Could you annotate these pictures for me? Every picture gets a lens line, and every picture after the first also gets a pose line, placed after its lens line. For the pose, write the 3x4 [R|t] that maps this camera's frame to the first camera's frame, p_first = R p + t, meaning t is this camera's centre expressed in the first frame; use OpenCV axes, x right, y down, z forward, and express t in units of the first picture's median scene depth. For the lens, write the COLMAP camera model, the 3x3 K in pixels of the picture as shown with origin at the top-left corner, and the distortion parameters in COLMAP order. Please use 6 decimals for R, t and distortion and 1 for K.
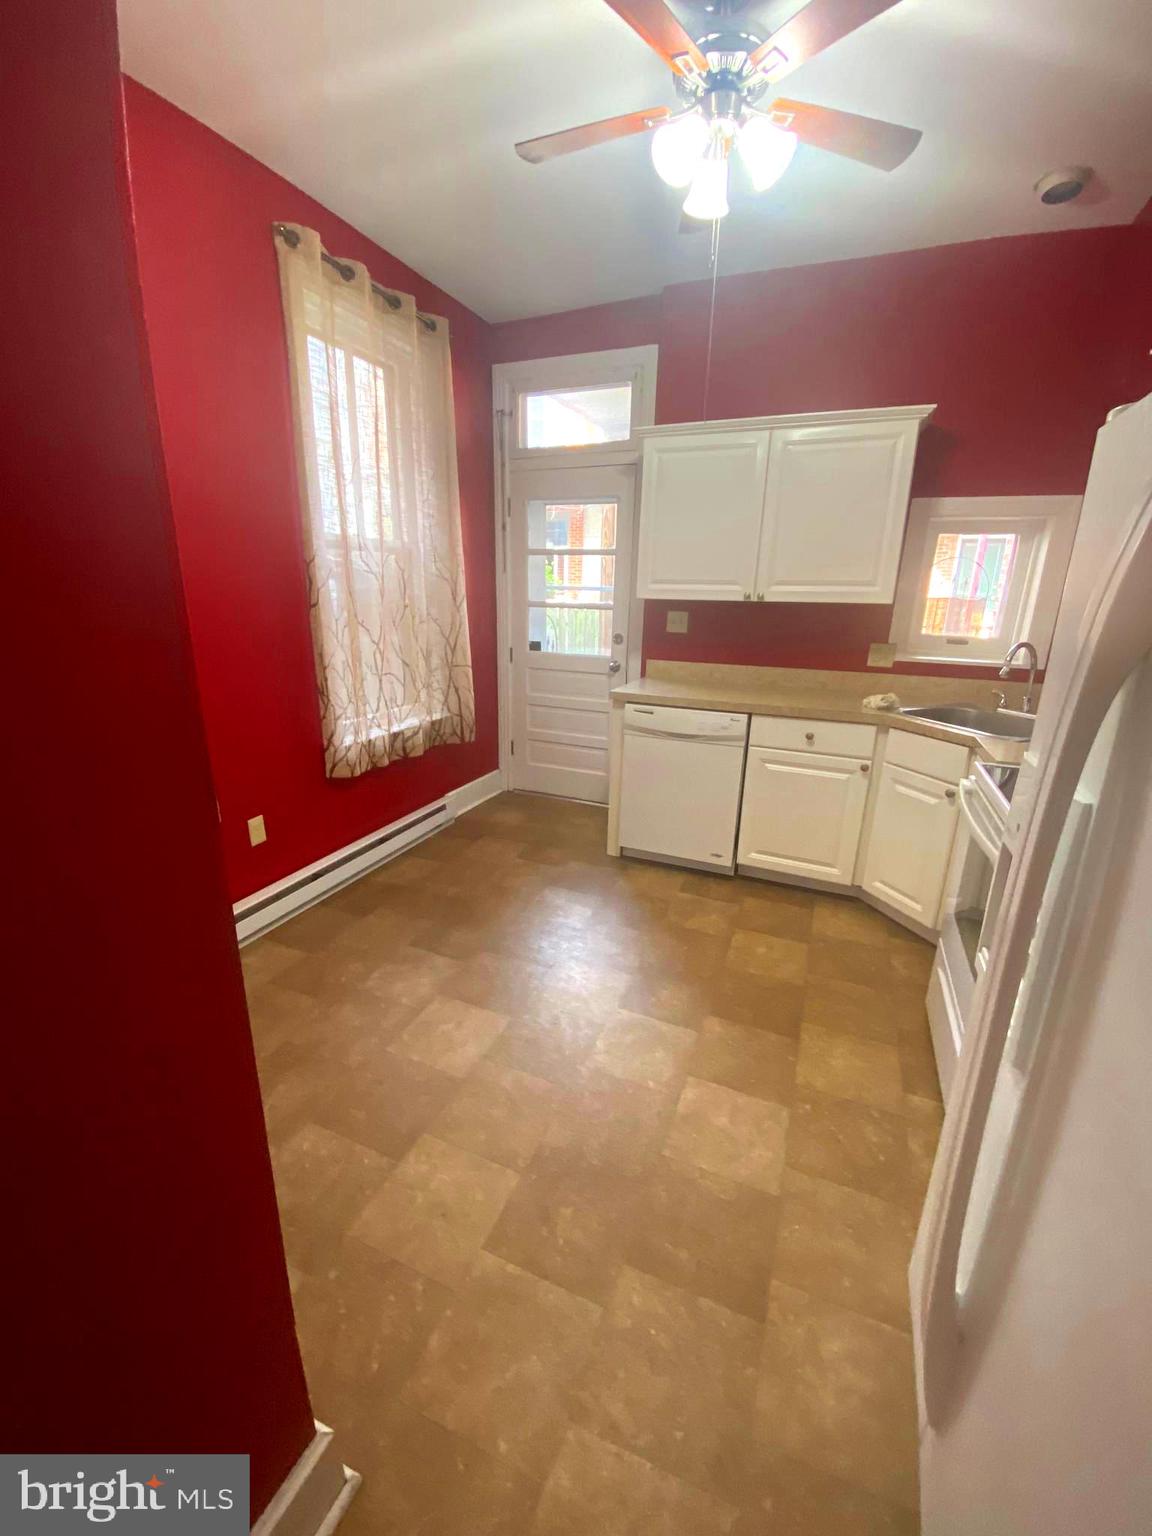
lens RADIAL K [[623.5, 0, 574.1], [0, 623.5, 764.5], [0, 0, 1]] dist [-0.002033, -0.000390]
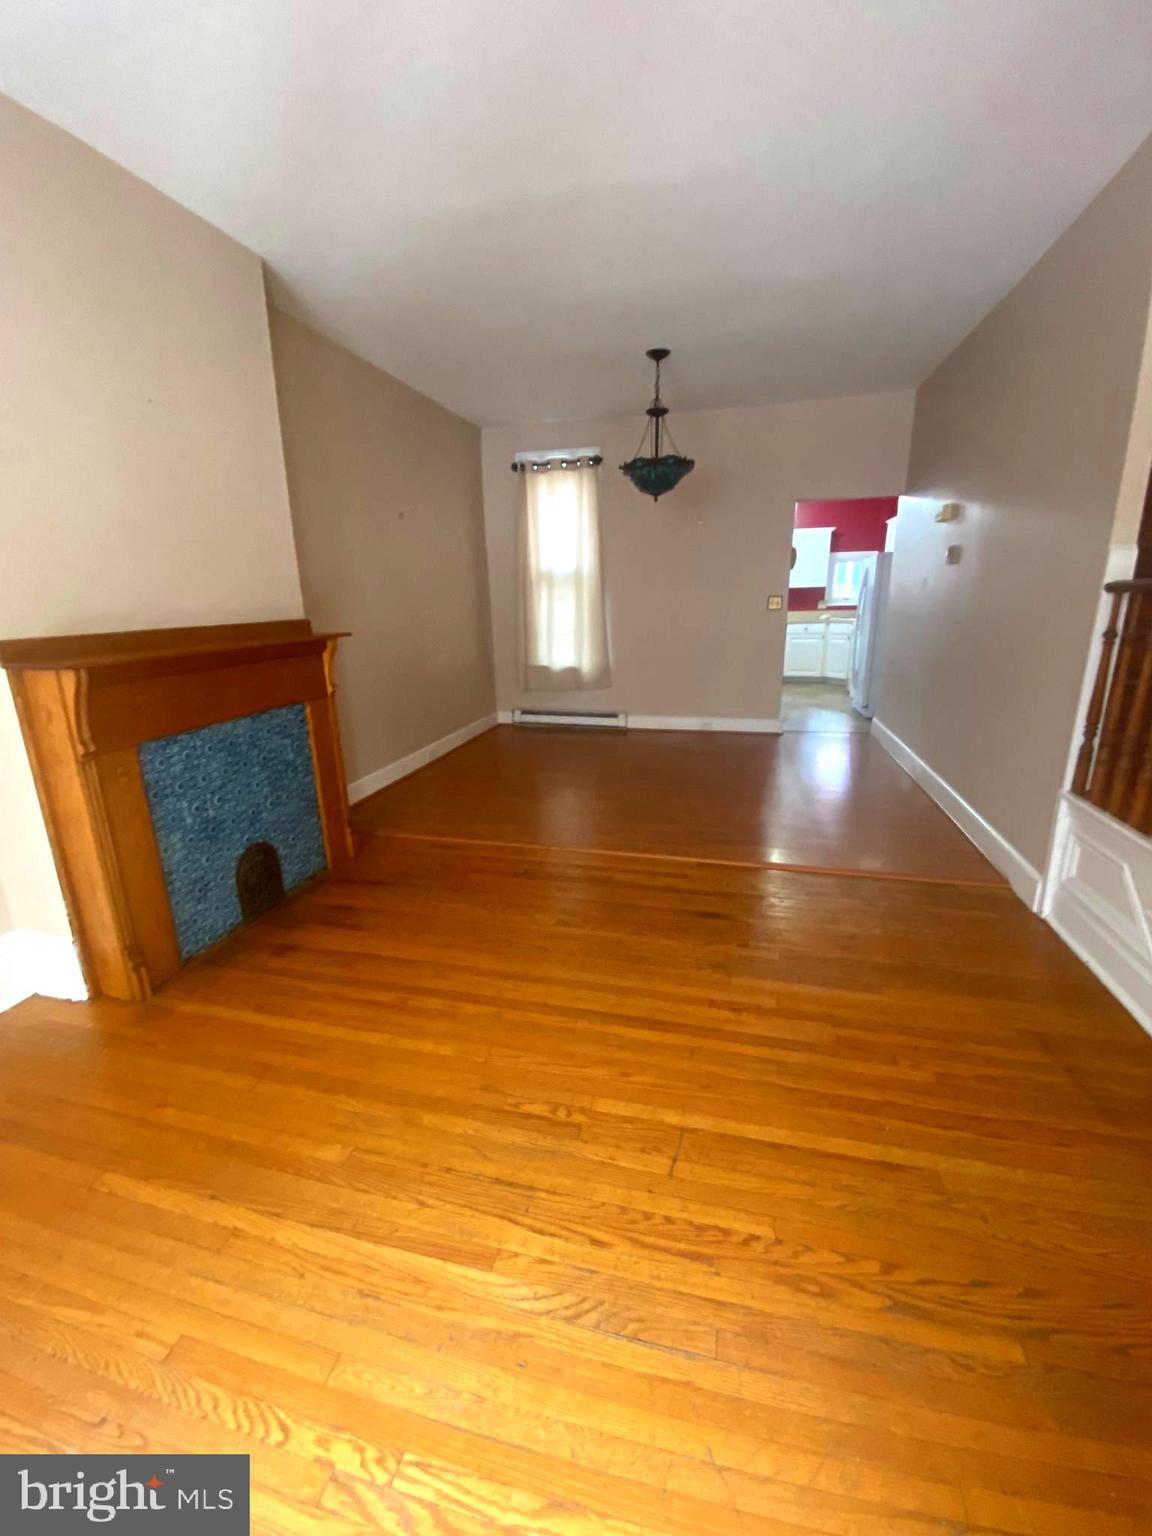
lens RADIAL K [[623.5, 0, 578.8], [0, 623.5, 767.1], [0, 0, 1]] dist [-0.002033, -0.000390]
pose [[0.986197, -0.074657, 0.147789, -1.263298], [0.077997, 0.996810, -0.016922, 0.617904], [-0.146054, 0.028216, 0.988874, -1.915130]]
